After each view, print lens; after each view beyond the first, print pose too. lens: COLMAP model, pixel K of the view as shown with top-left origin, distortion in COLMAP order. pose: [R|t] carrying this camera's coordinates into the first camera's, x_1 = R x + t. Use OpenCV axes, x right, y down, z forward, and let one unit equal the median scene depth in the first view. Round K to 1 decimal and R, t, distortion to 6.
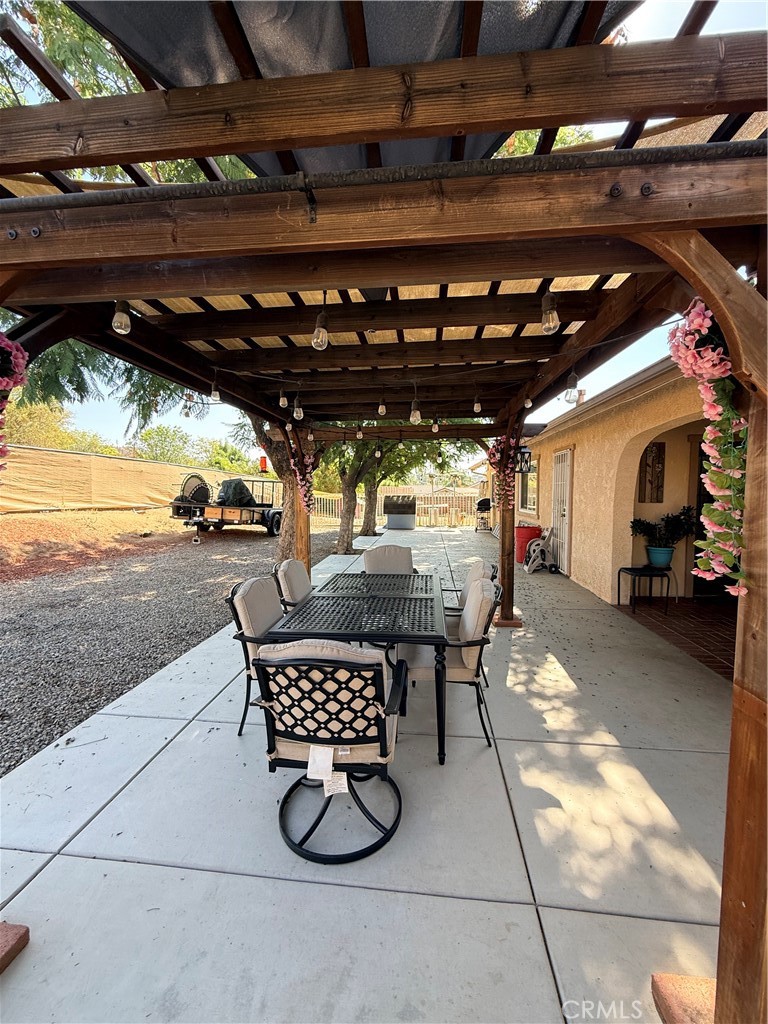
lens RADIAL K [[408.8, 0, 384.0], [0, 408.8, 512.0], [0, 0, 1]] dist [0.000436, 0.000134]
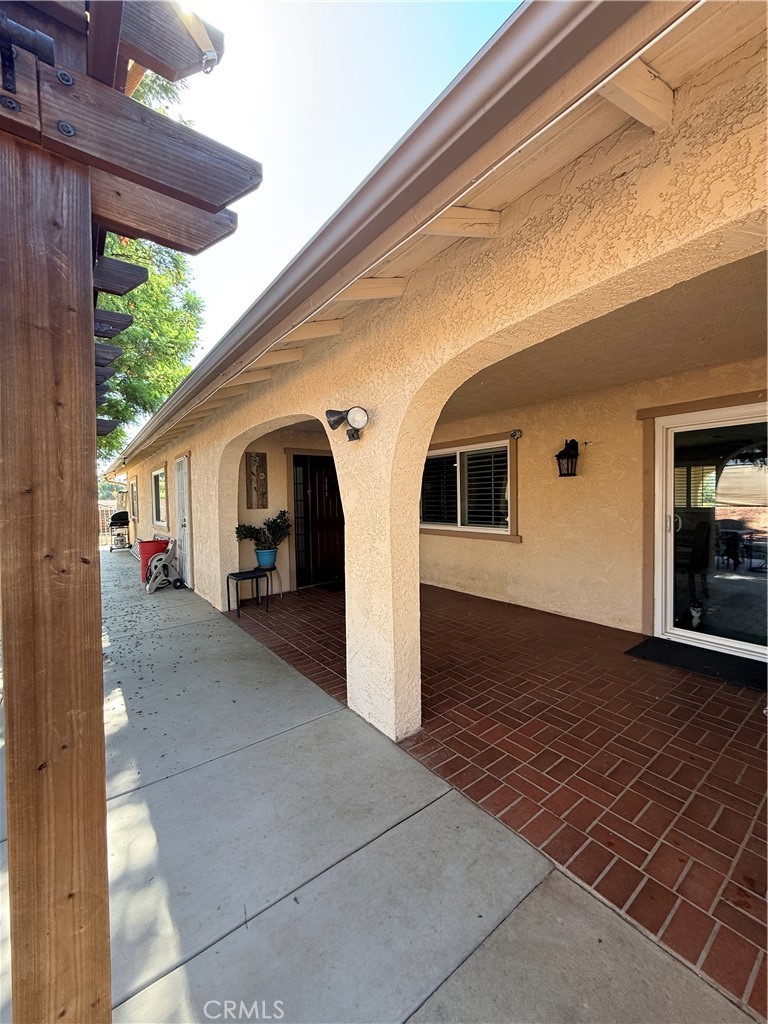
lens RADIAL K [[408.8, 0, 384.0], [0, 408.8, 512.0], [0, 0, 1]] dist [0.000436, 0.000134]
pose [[0.726153, -0.039688, 0.686387, 0.158746], [0.058016, 0.998309, -0.003654, 0.008917], [-0.685081, 0.042475, 0.727227, -0.004659]]
